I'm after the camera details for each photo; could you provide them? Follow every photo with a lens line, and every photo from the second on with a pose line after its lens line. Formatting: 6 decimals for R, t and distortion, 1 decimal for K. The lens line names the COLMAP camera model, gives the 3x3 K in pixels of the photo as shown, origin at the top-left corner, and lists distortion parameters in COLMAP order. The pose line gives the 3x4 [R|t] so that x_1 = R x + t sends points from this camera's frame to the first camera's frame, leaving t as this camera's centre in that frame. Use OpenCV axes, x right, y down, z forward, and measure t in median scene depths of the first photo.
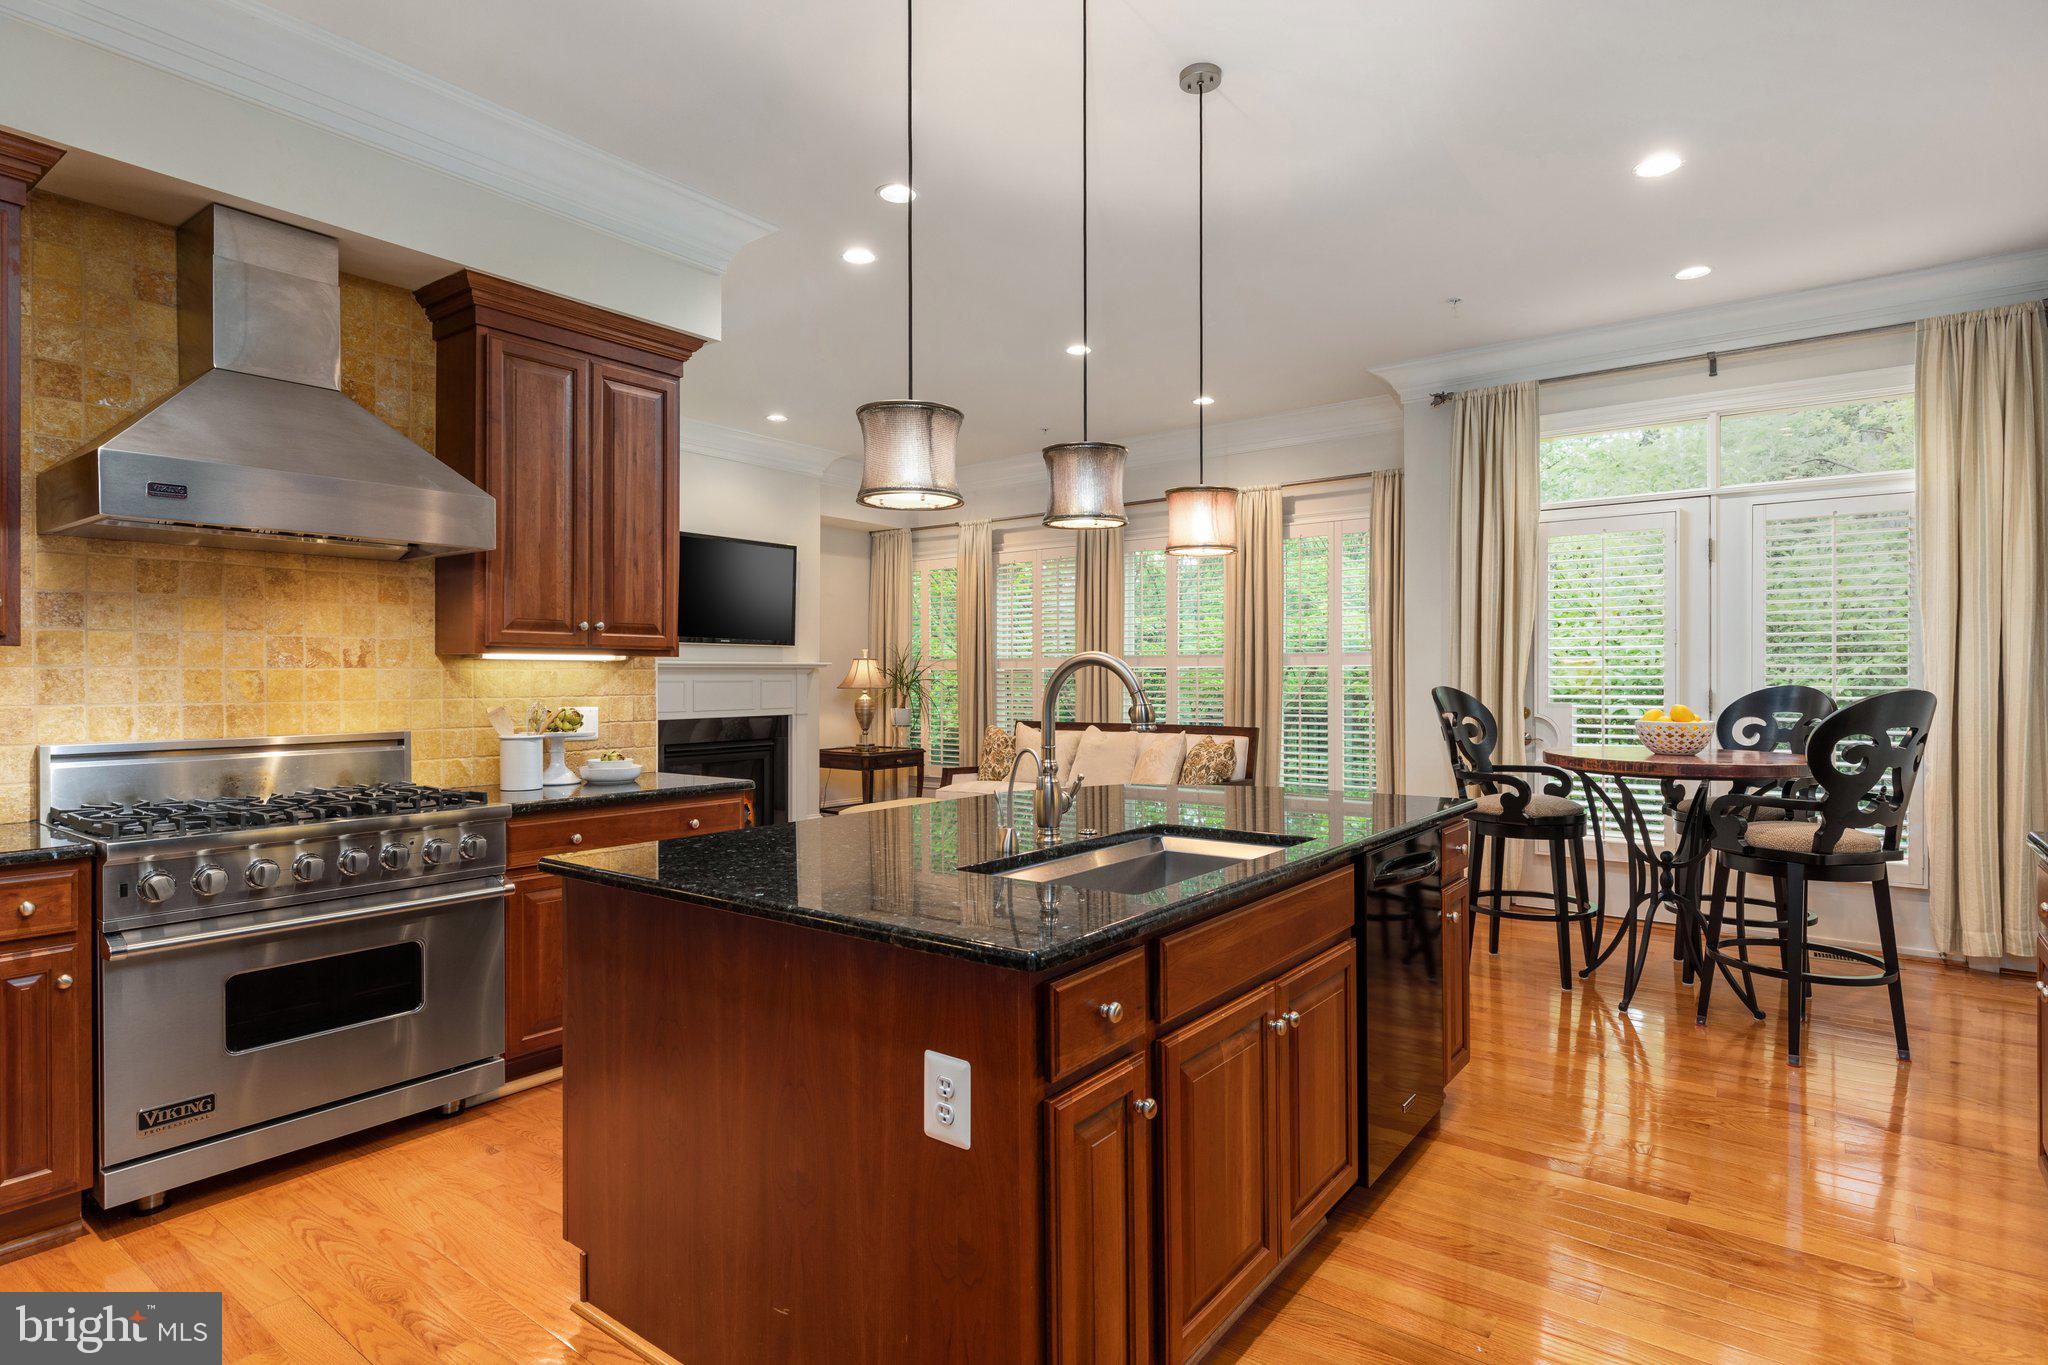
lens RADIAL K [[1057.7, 0, 1021.3], [0, 1057.7, 673.2], [0, 0, 1]] dist [0.001976, 0.000993]
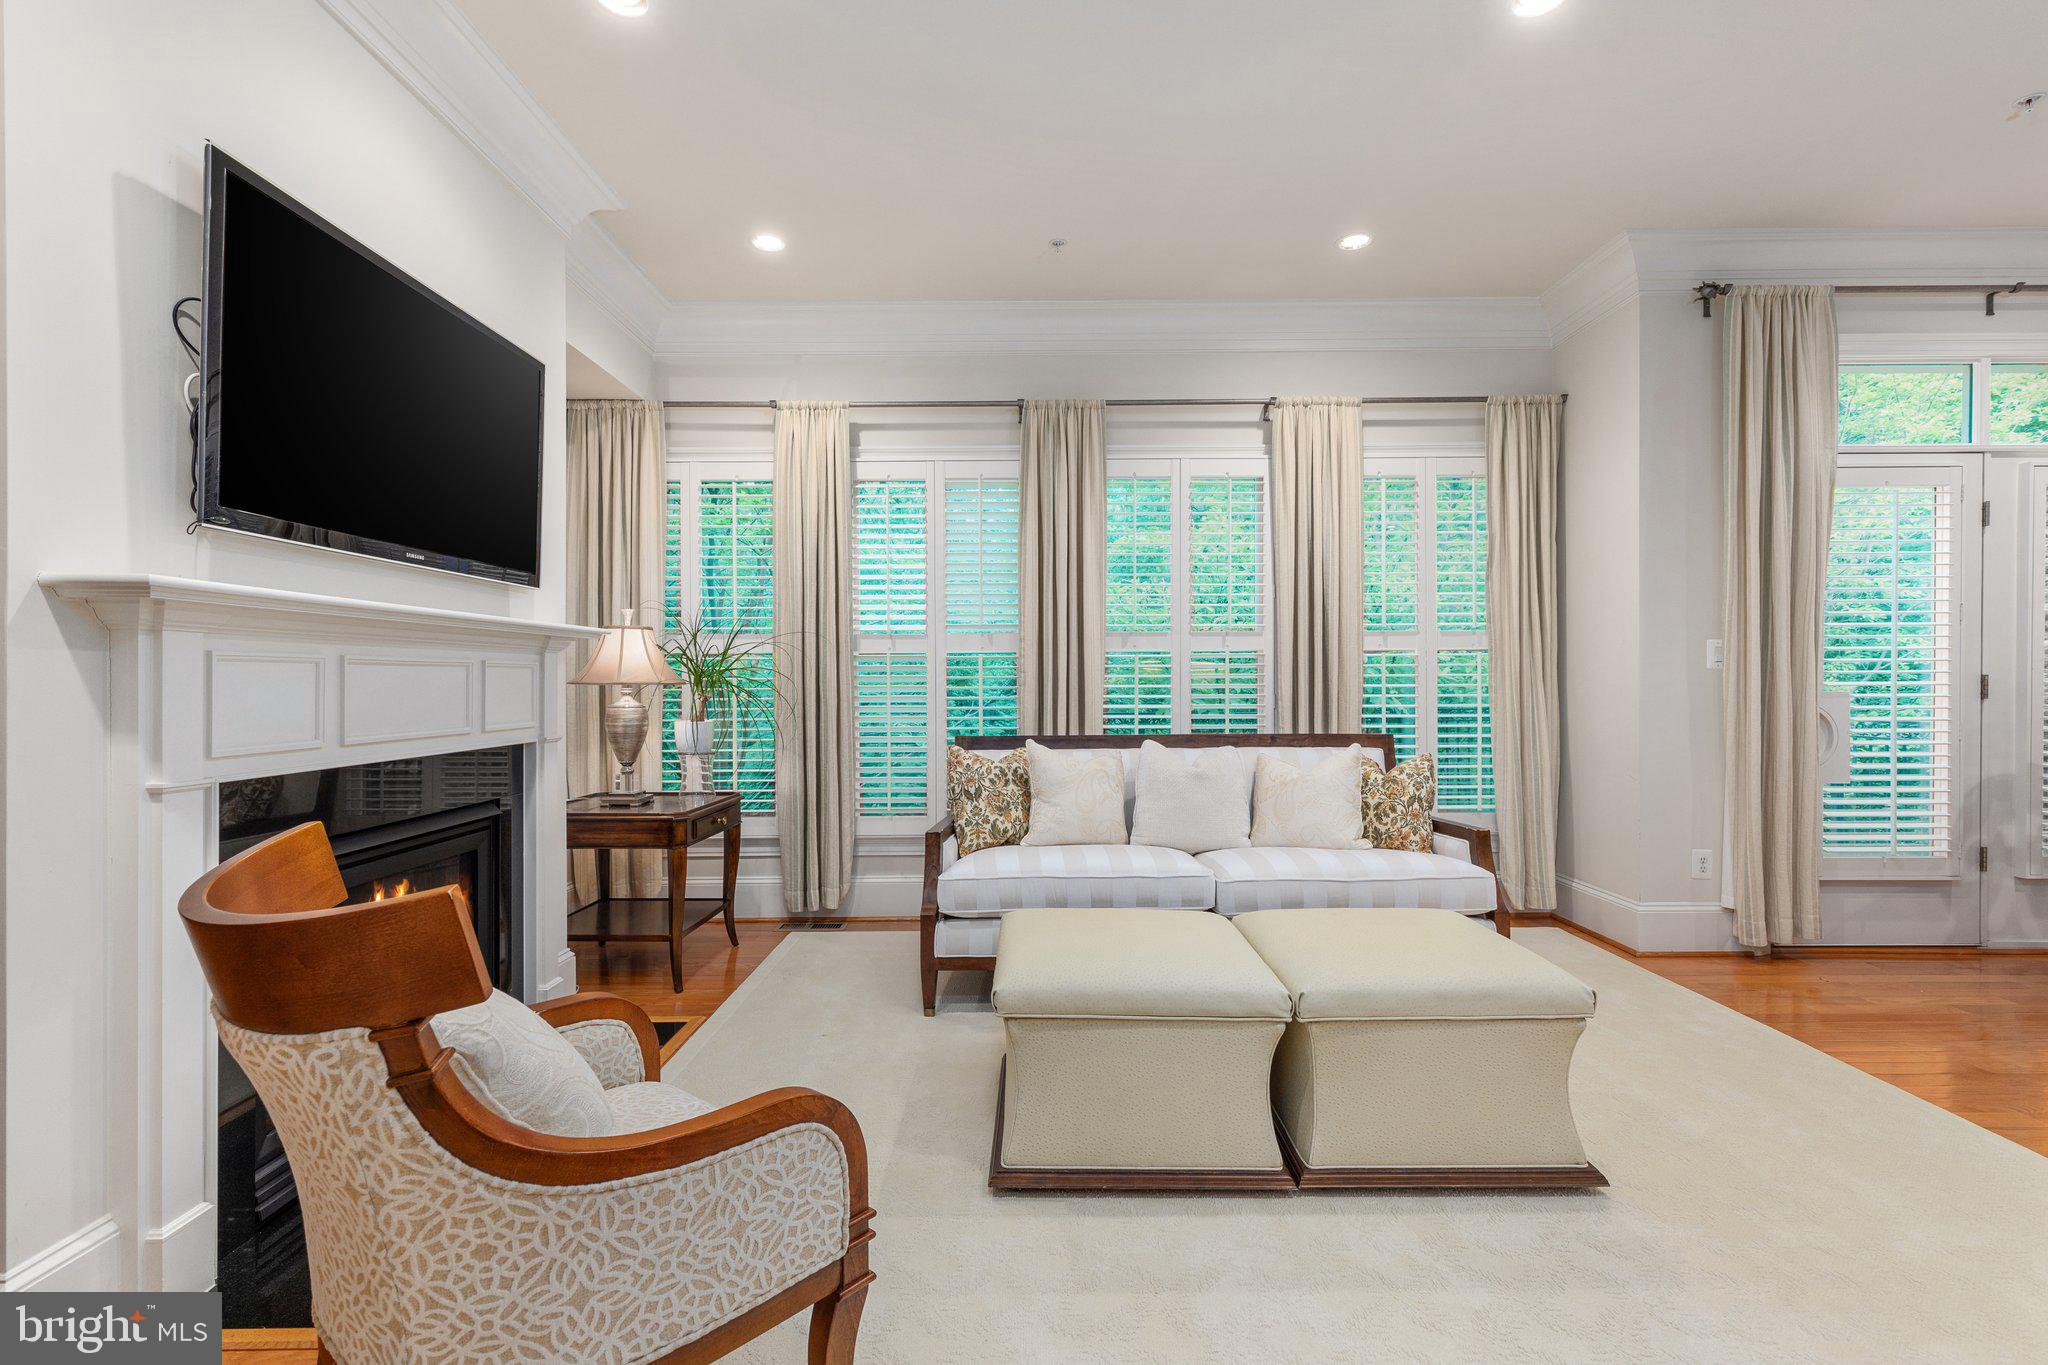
lens RADIAL K [[934.4, 0, 1024.0], [0, 934.4, 682.5], [0, 0, 1]] dist [0.001131, 0.010307]
pose [[0.788470, -0.002647, 0.615067, -0.327274], [0.001317, 0.999996, 0.002615, 0.014489], [-0.615072, -0.001252, 0.788470, 0.617571]]
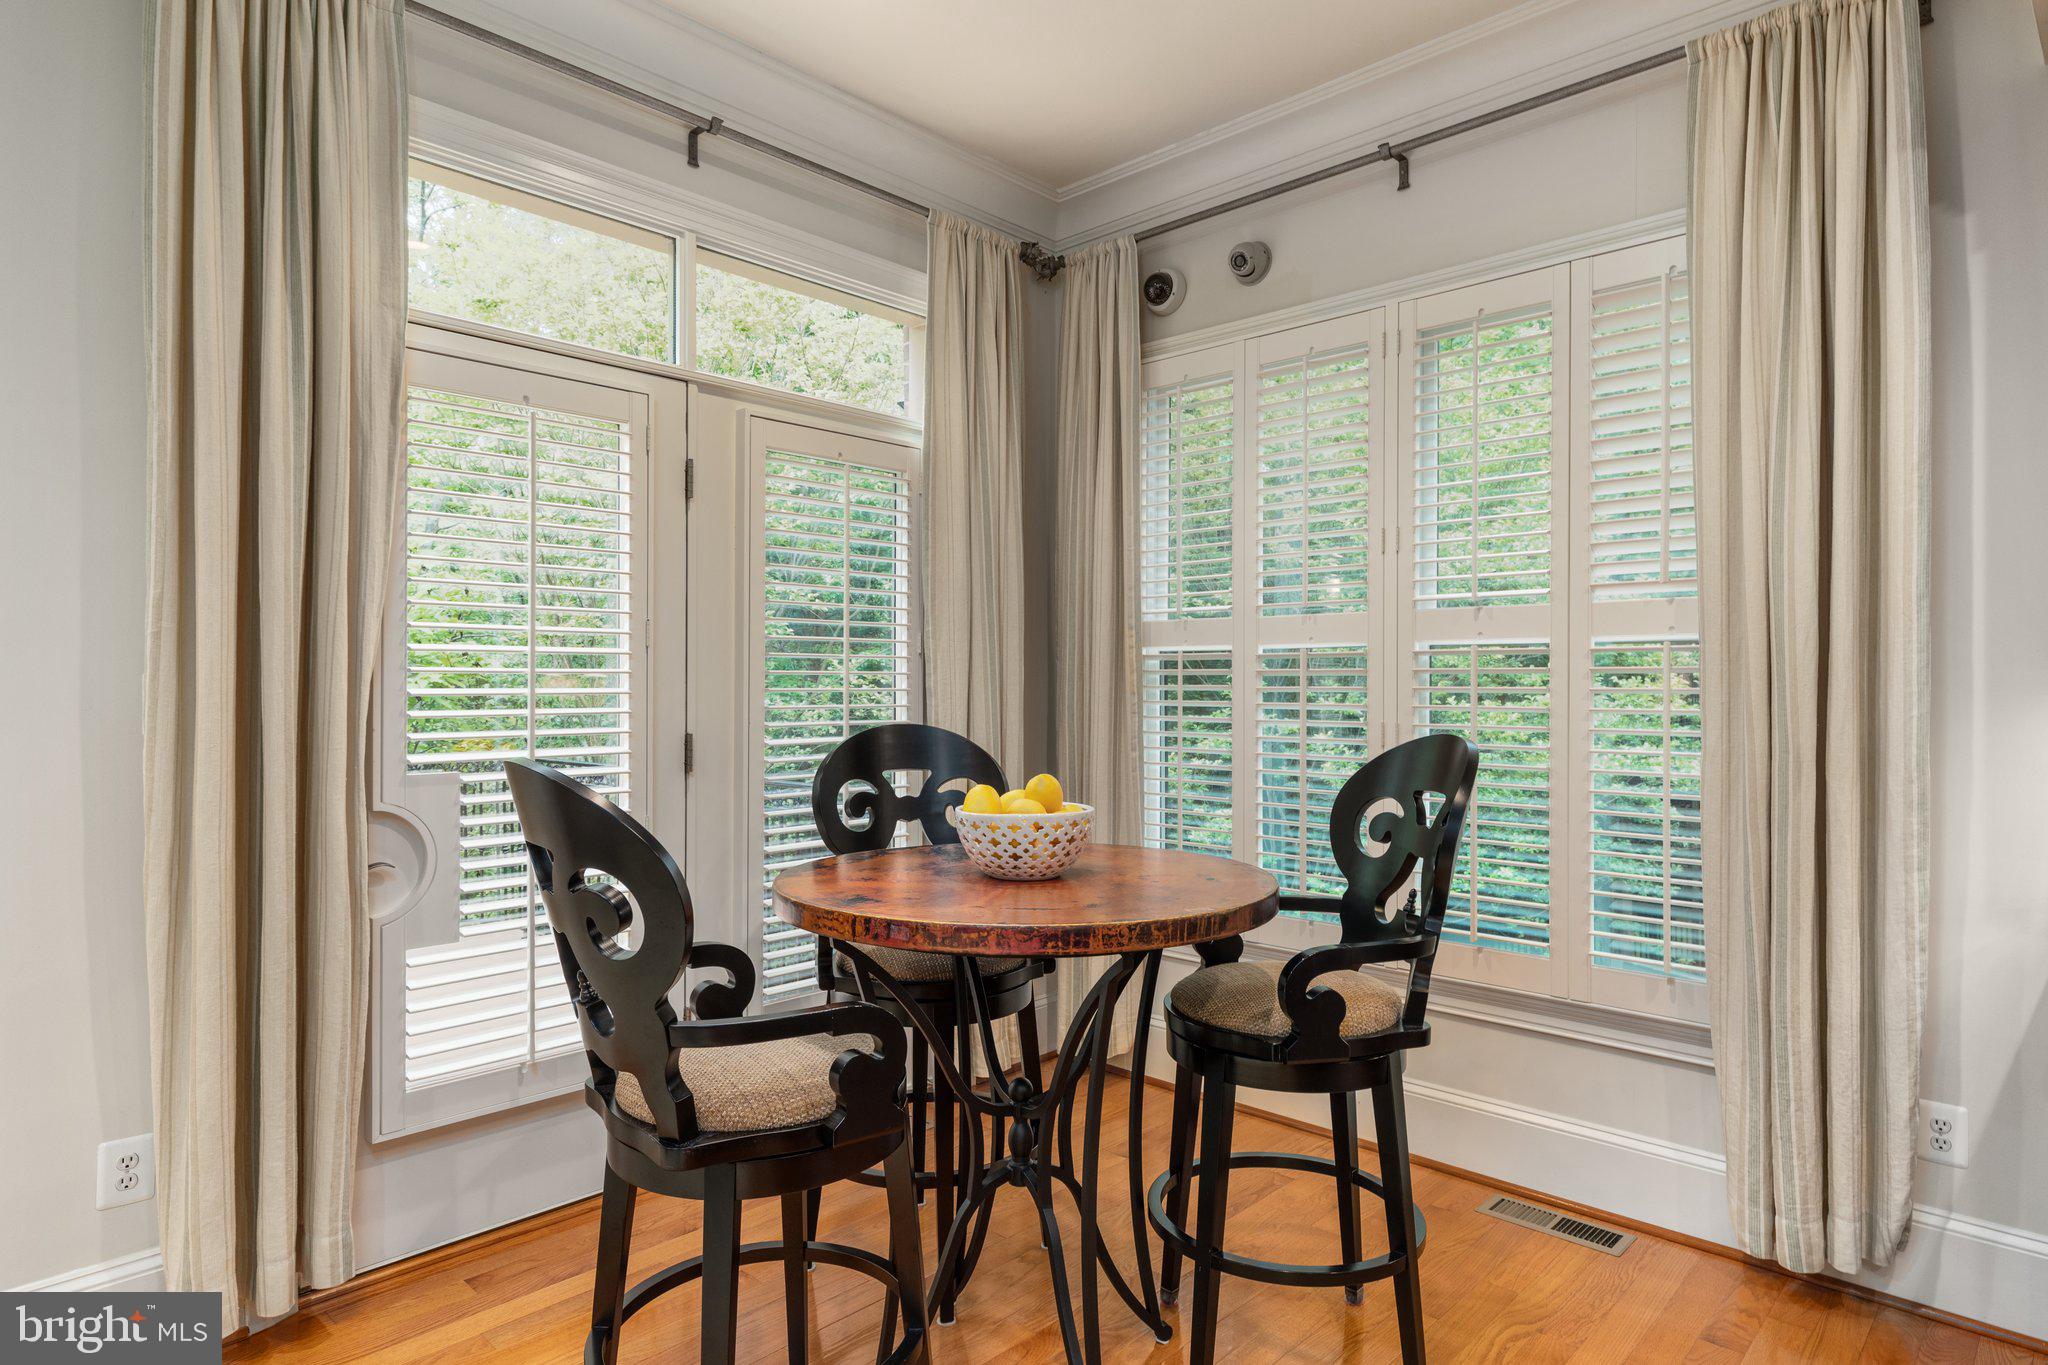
lens RADIAL K [[1222.9, 0, 1024.0], [0, 1222.9, 682.5], [0, 0, 1]] dist [0.034915, 0.000003]
pose [[0.113182, 0.007545, 0.993546, 0.023411], [-0.005145, 0.999962, -0.007008, -0.004725], [-0.993561, -0.004319, 0.113217, 0.534218]]
